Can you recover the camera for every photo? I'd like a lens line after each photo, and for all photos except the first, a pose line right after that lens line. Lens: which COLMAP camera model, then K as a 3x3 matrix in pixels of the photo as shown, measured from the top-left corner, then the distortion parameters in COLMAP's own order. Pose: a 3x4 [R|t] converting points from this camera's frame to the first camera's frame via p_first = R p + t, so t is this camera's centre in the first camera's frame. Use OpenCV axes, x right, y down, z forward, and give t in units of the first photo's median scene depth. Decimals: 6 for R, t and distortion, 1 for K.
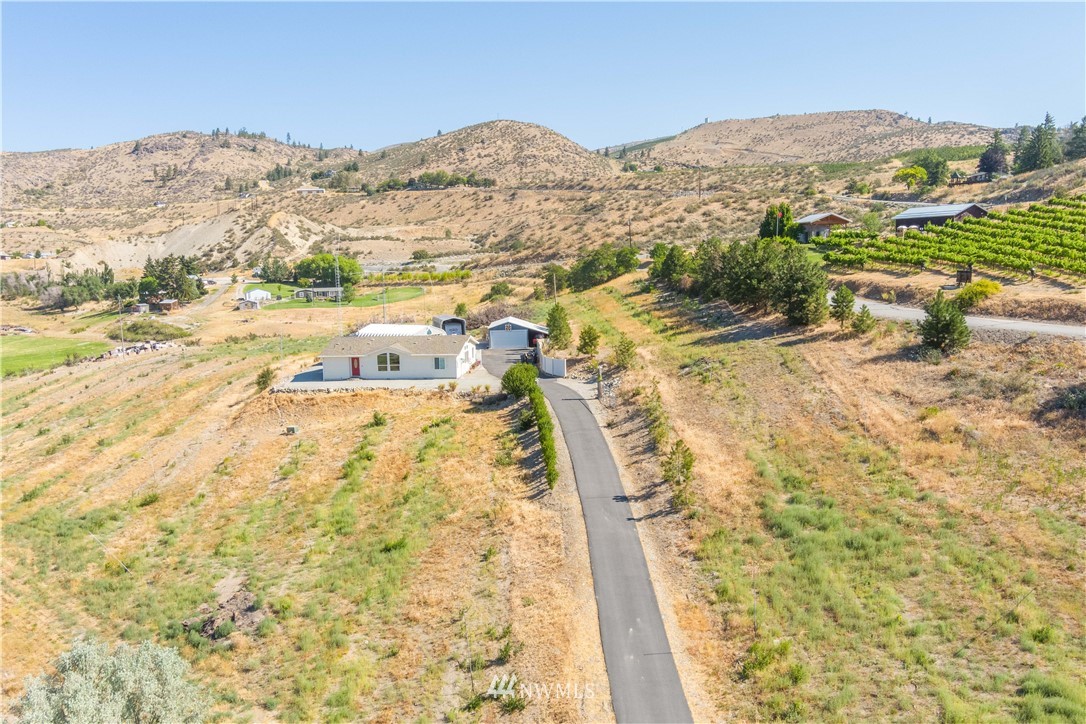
lens RADIAL K [[884.6, 0, 538.4], [0, 884.6, 360.7], [0, 0, 1]] dist [-0.061250, 0.007248]
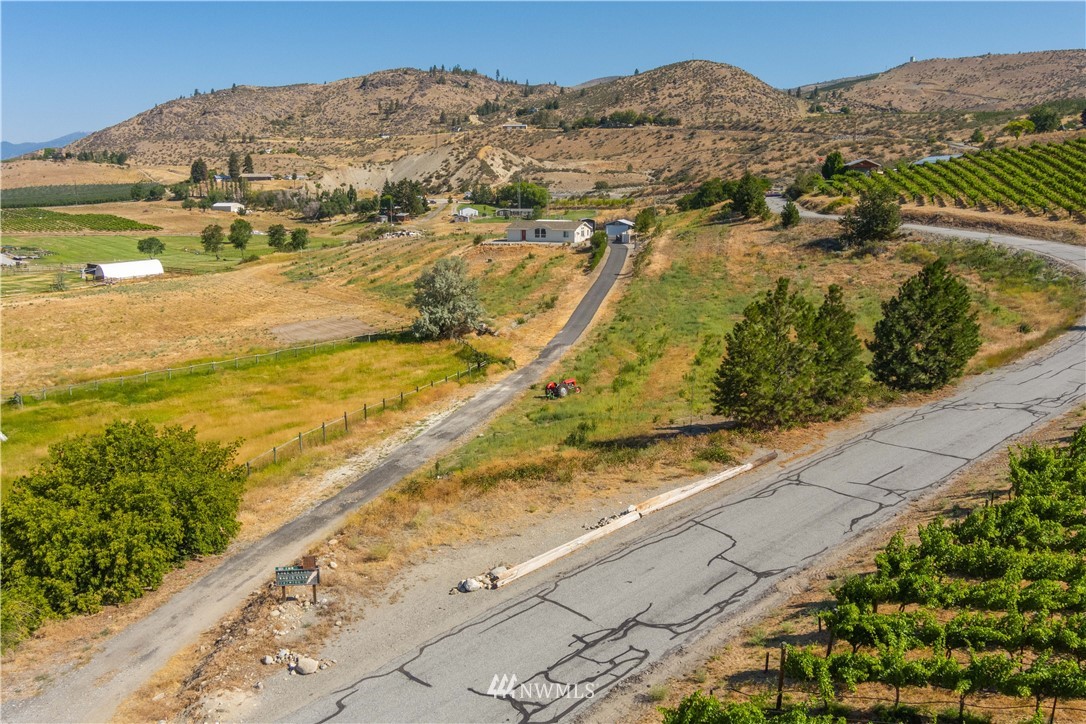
lens RADIAL K [[884.6, 0, 544.6], [0, 884.6, 362.1], [0, 0, 1]] dist [-0.061250, 0.007248]
pose [[0.976067, 0.067187, -0.206833, 0.037379], [-0.051819, 0.995539, 0.078847, 0.018930], [0.211208, -0.066242, 0.975194, -0.130643]]
